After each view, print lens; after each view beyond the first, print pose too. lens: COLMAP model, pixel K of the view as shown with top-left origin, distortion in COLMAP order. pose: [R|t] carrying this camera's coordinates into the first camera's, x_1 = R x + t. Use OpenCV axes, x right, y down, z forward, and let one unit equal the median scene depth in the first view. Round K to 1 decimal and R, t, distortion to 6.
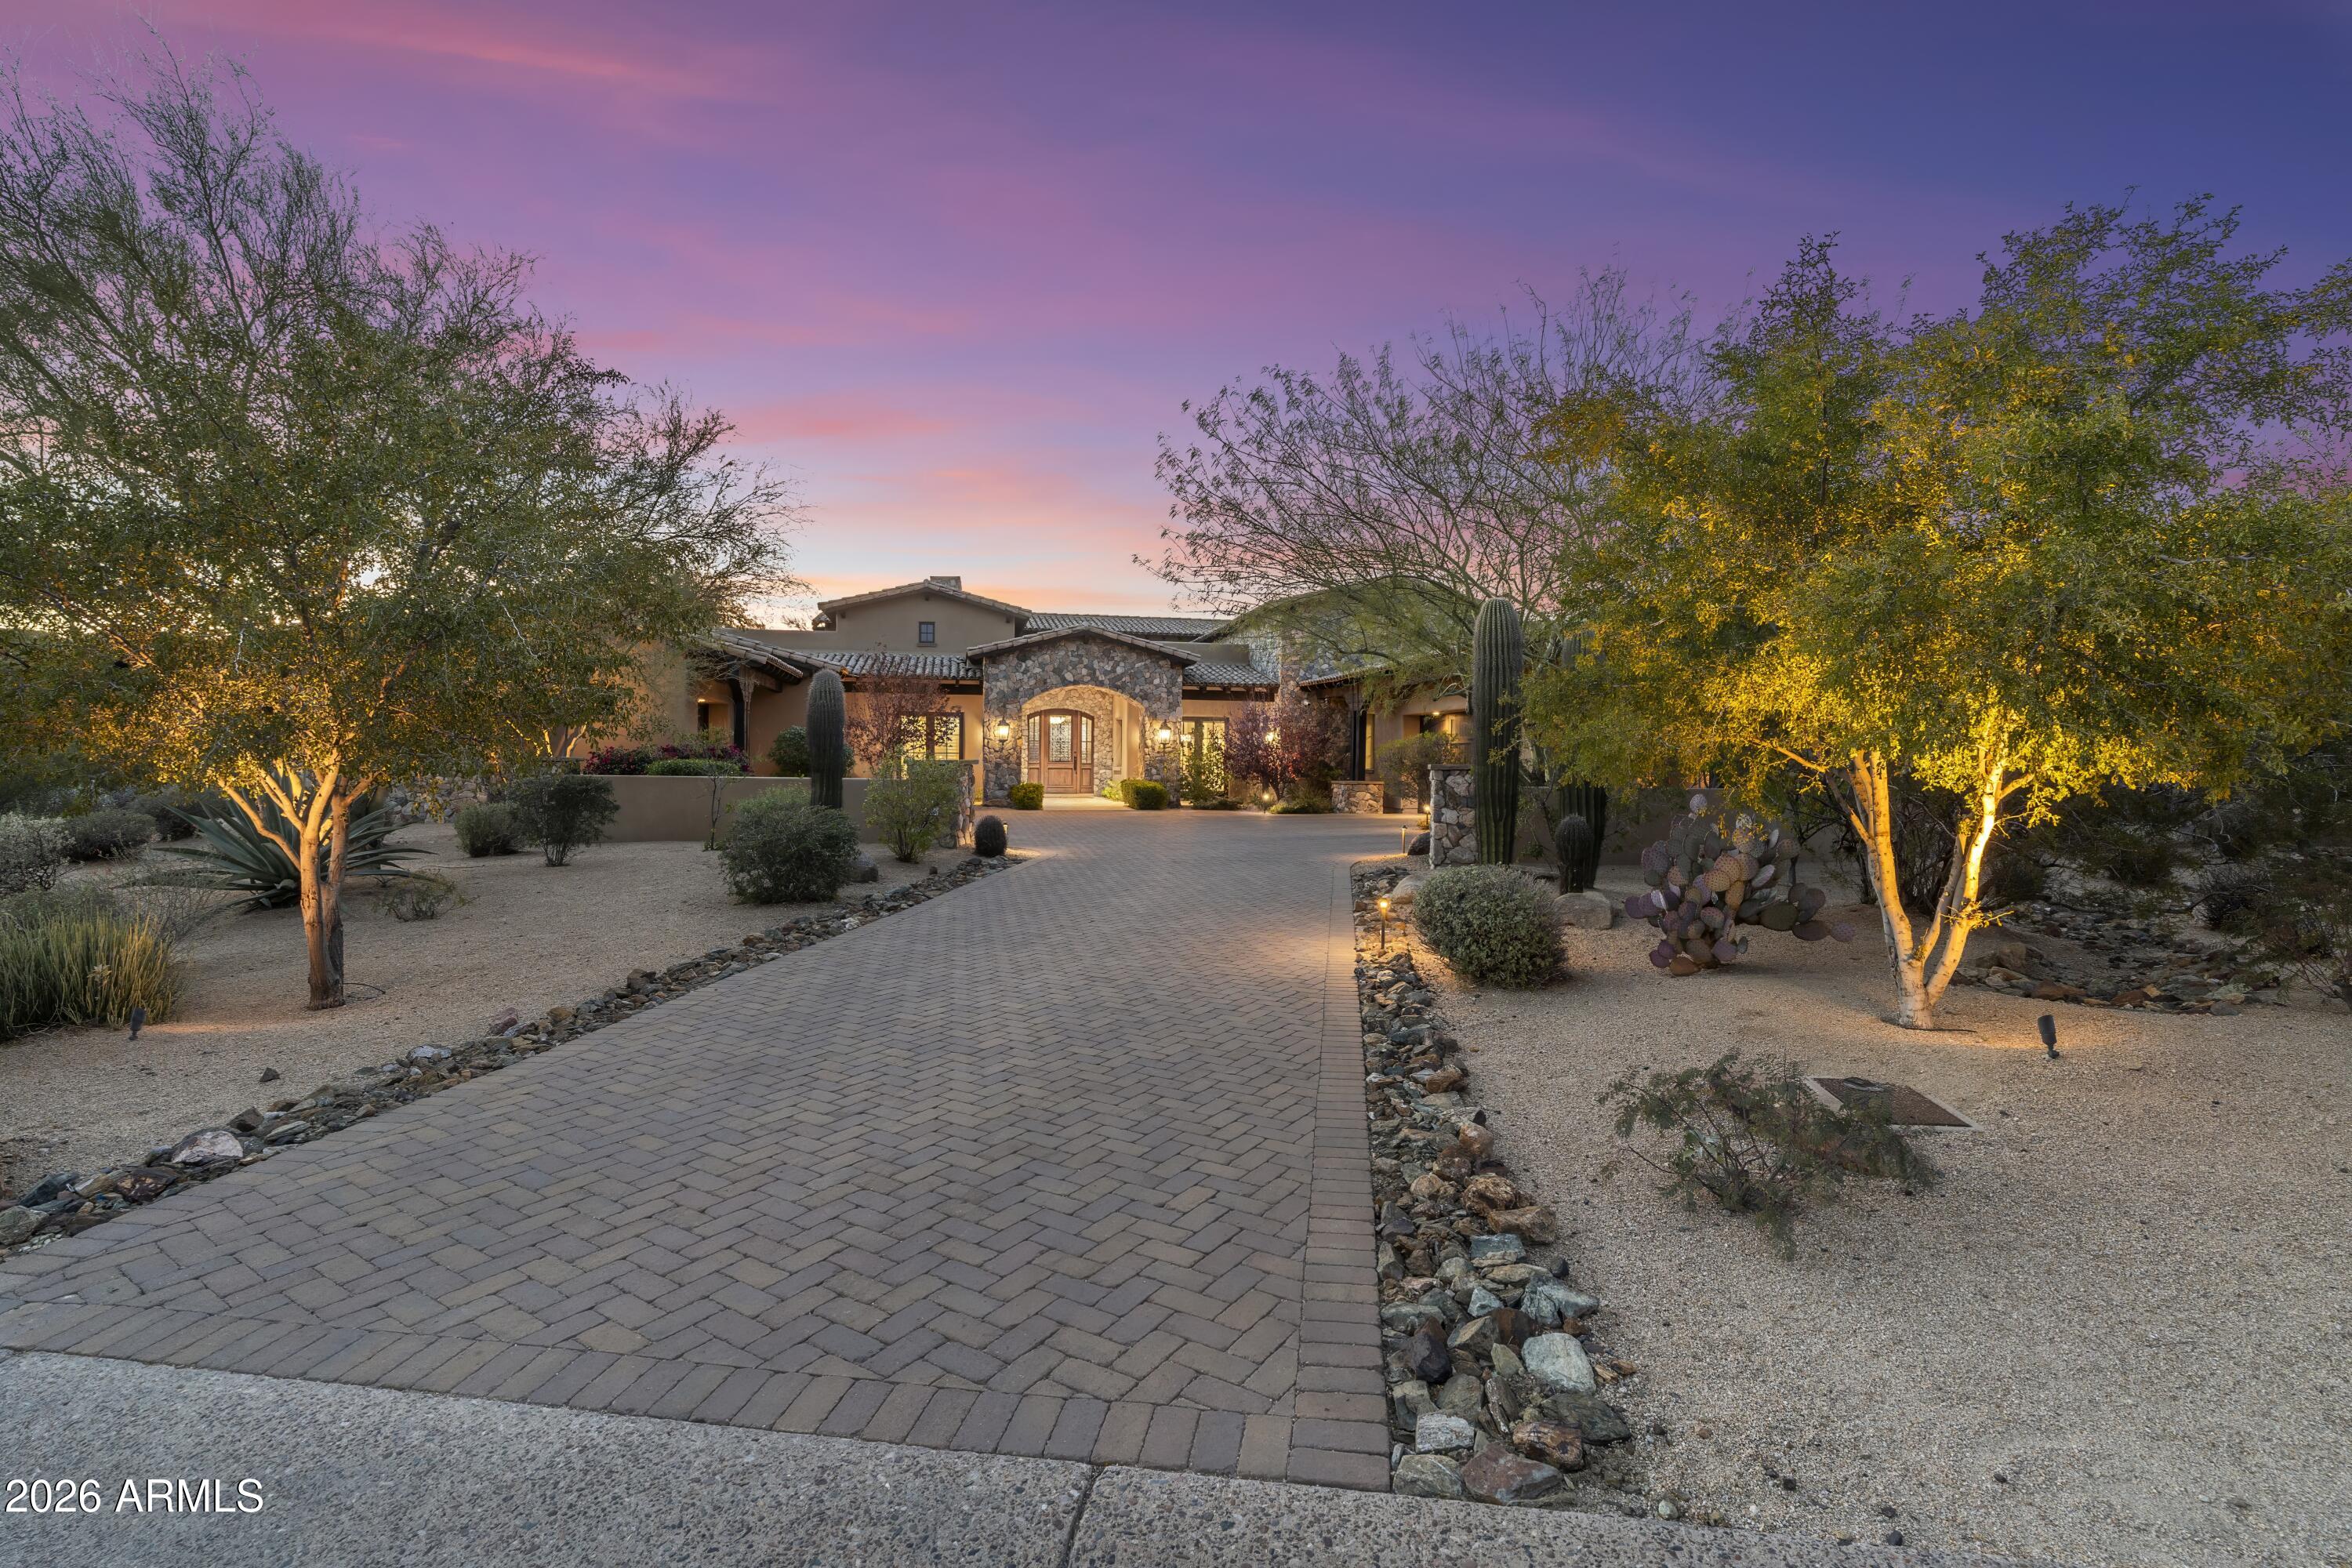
lens RADIAL K [[1127.9, 0, 1175.7], [0, 1127.9, 775.5], [0, 0, 1]] dist [-0.000911, -0.000346]
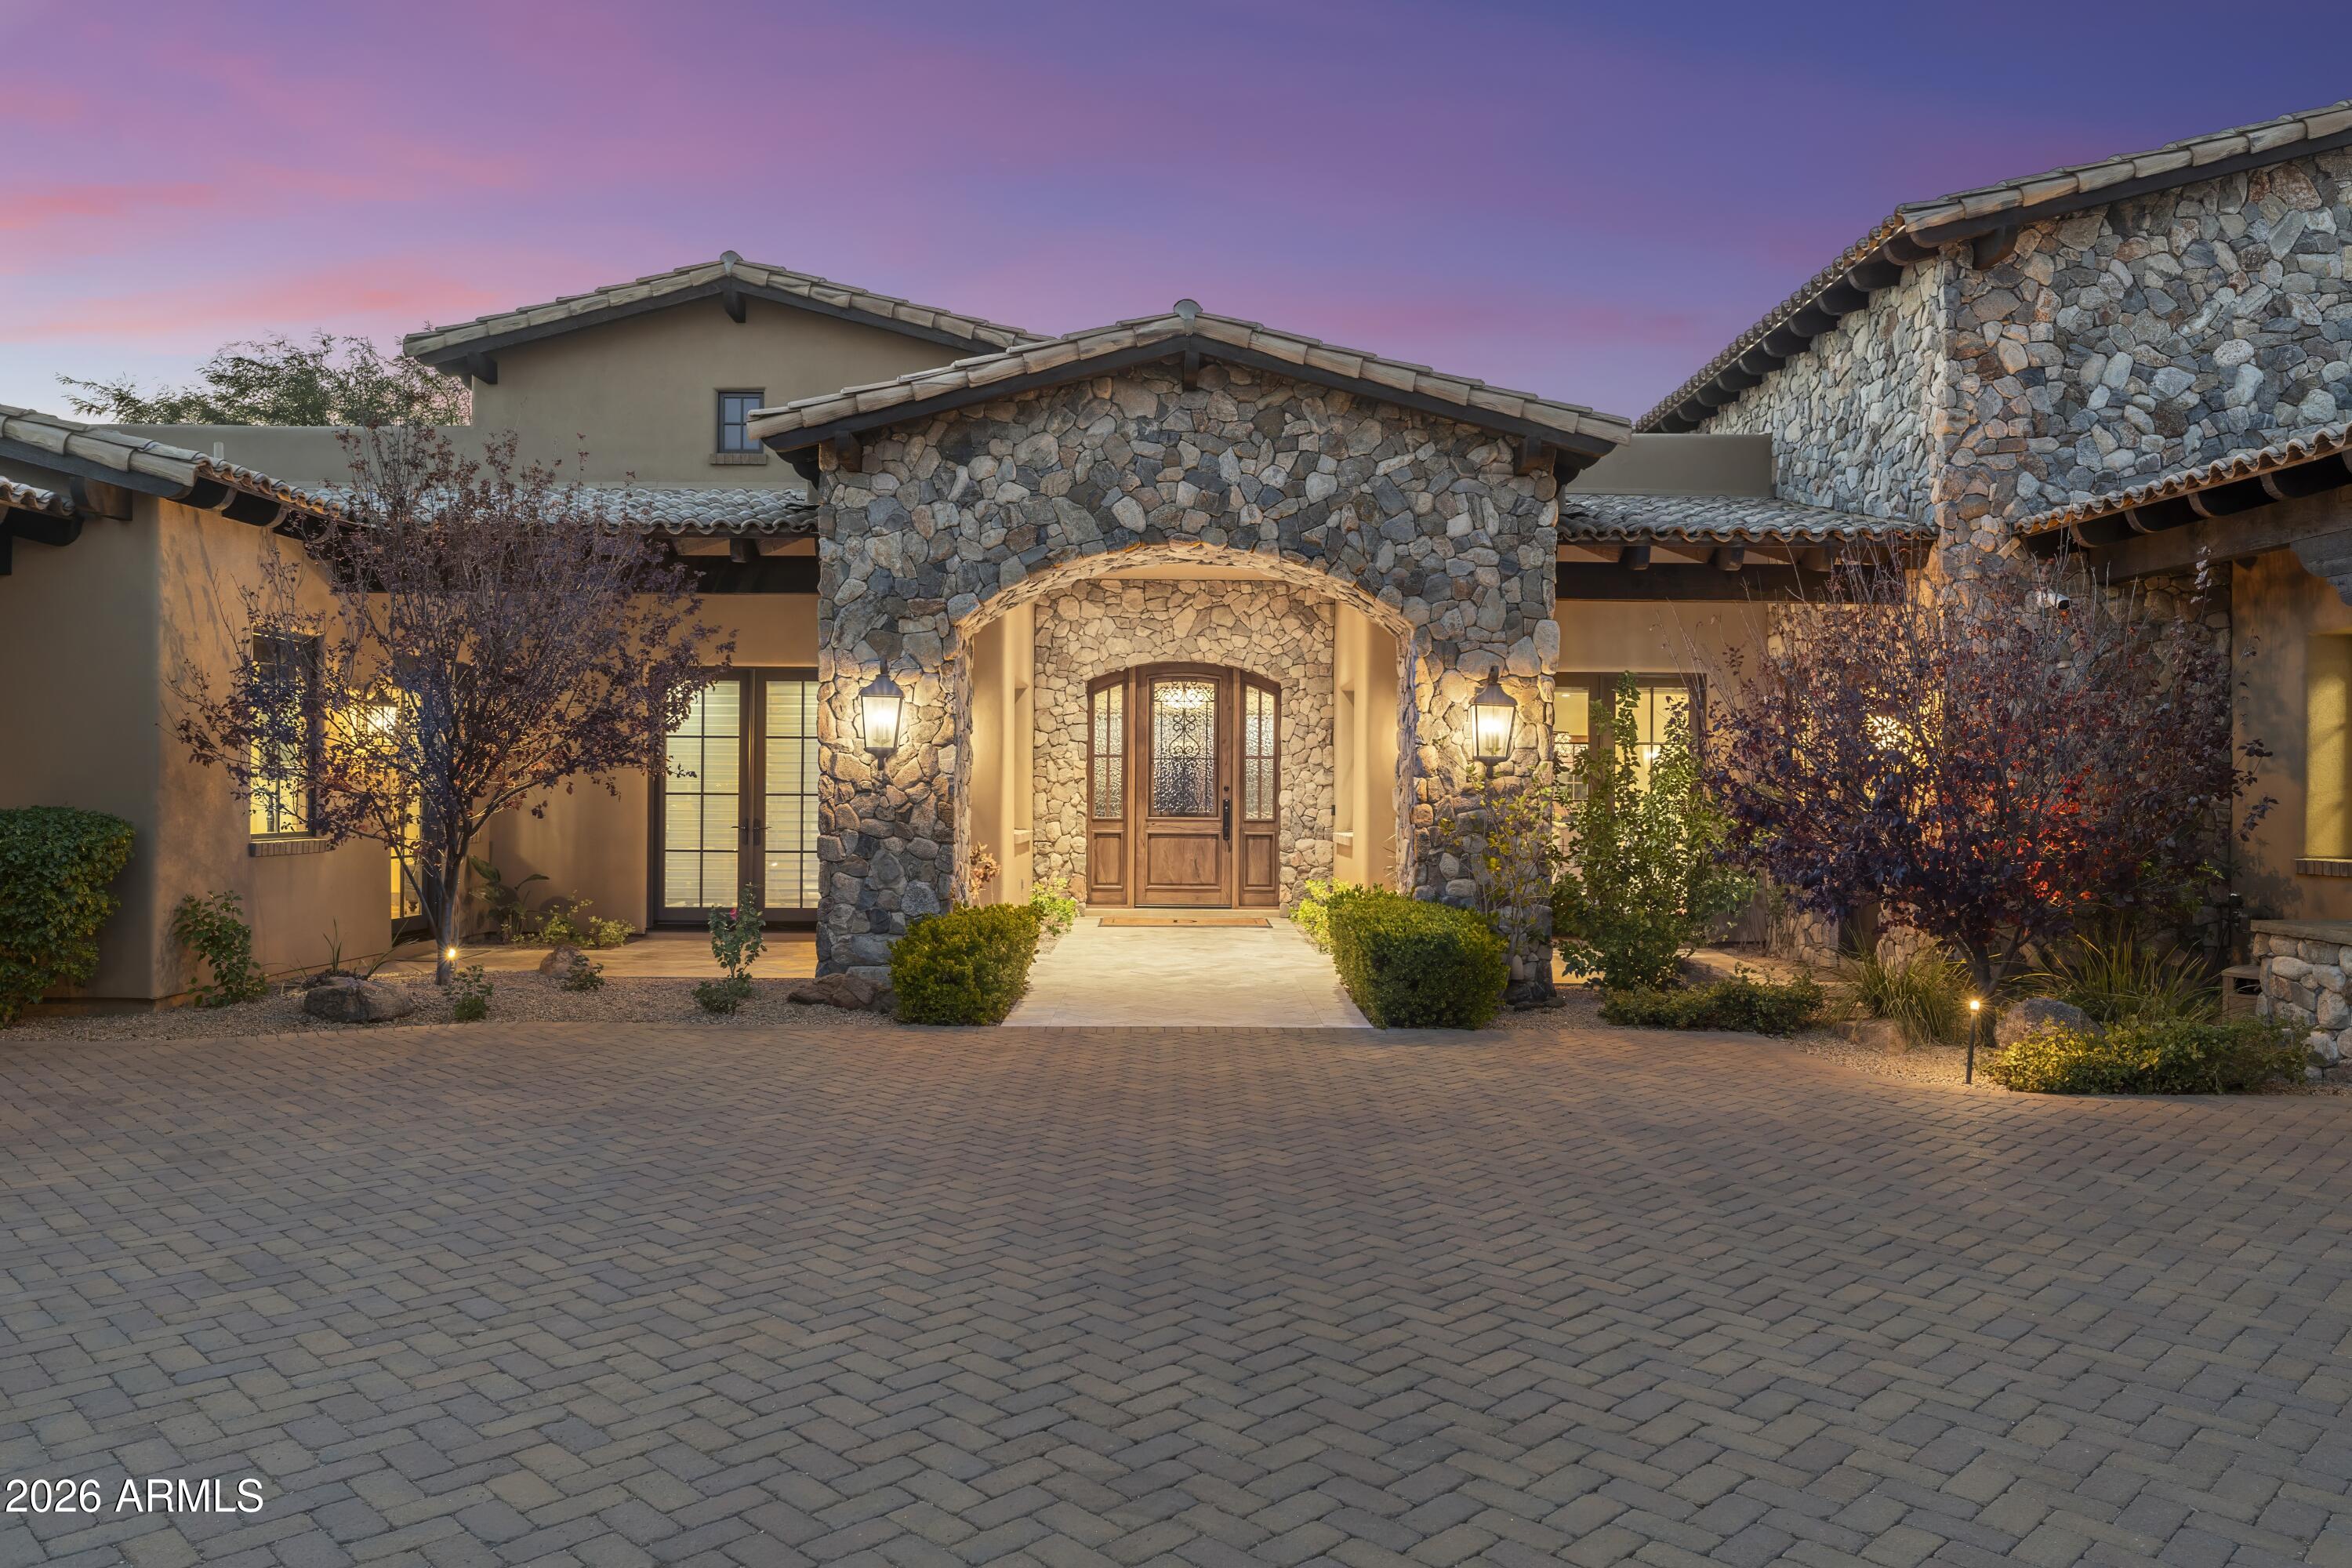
lens RADIAL K [[1629.1, 0, 1174.5], [0, 1629.1, 781.9], [0, 0, 1]] dist [0.006537, 0.000471]
pose [[0.978137, -0.007340, -0.207833, -0.003014], [0.002857, 0.999757, -0.021864, -0.014506], [0.207943, 0.020793, 0.977920, 0.613202]]
